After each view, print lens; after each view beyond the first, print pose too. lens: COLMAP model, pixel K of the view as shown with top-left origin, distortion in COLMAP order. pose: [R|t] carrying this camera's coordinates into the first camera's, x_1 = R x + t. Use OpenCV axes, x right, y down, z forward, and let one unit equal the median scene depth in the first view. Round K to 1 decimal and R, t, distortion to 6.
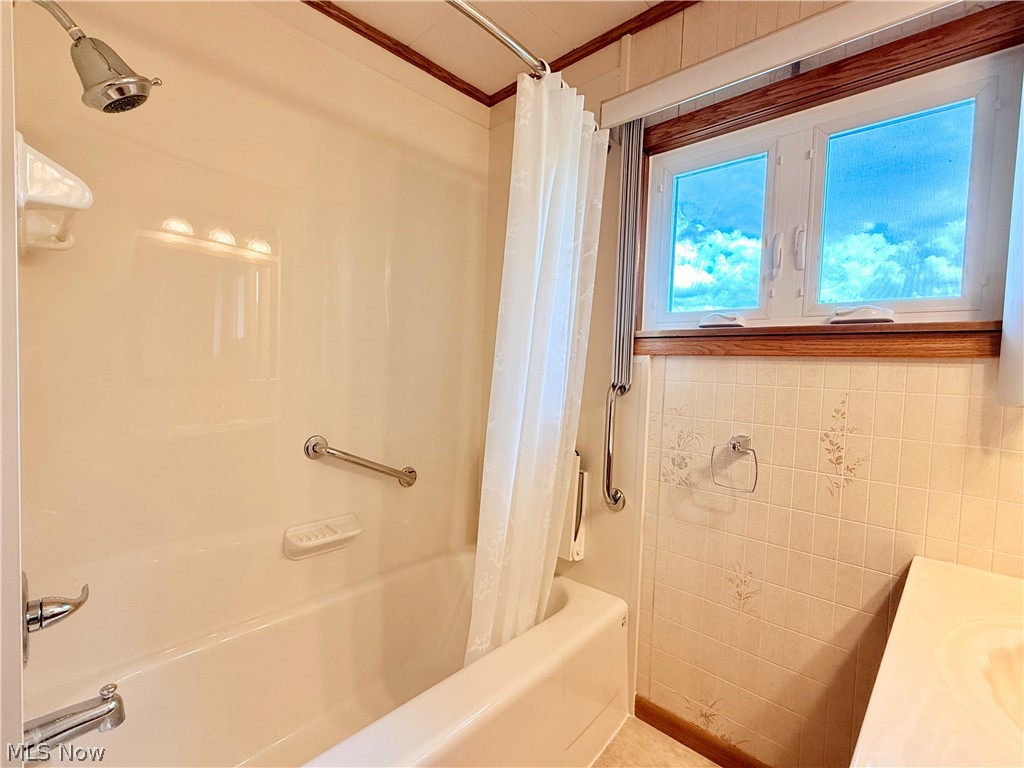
lens RADIAL K [[466.4, 0, 510.3], [0, 466.4, 385.8], [0, 0, 1]] dist [0.000921, -0.001678]
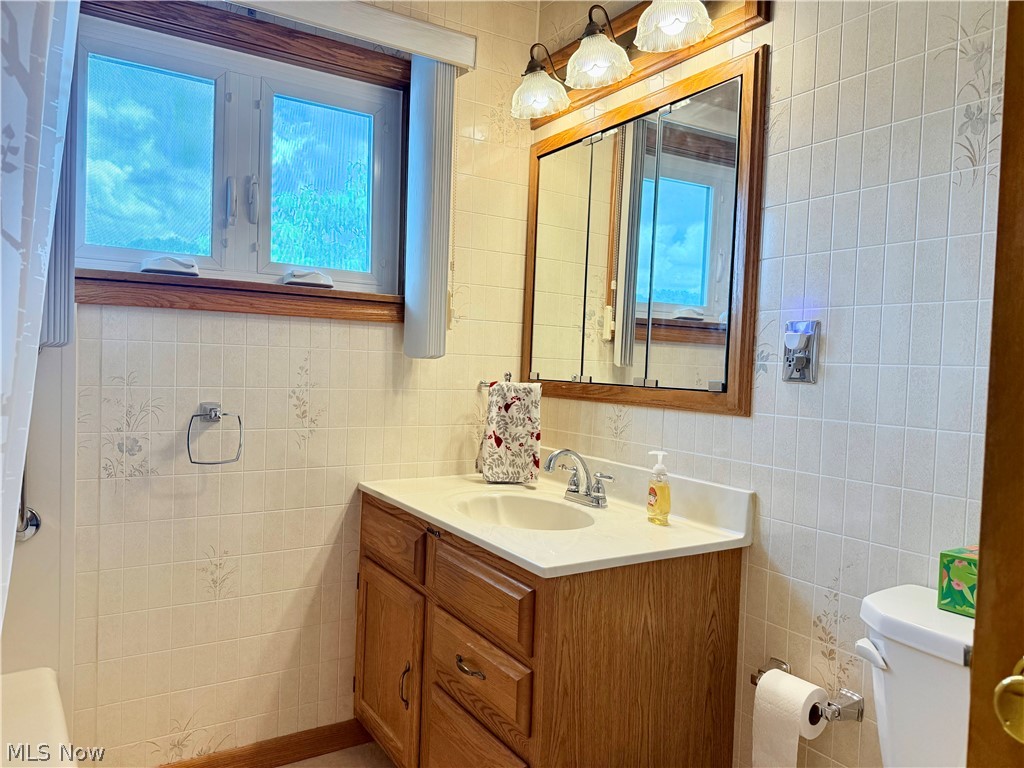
lens RADIAL K [[714.7, 0, 511.9], [0, 714.7, 384.2], [0, 0, 1]] dist [0.053925, -0.070039]
pose [[0.251409, -0.057887, 0.966148, -0.705779], [0.012128, 0.998320, 0.056659, 0.003418], [-0.967805, -0.002527, 0.251688, 0.116581]]
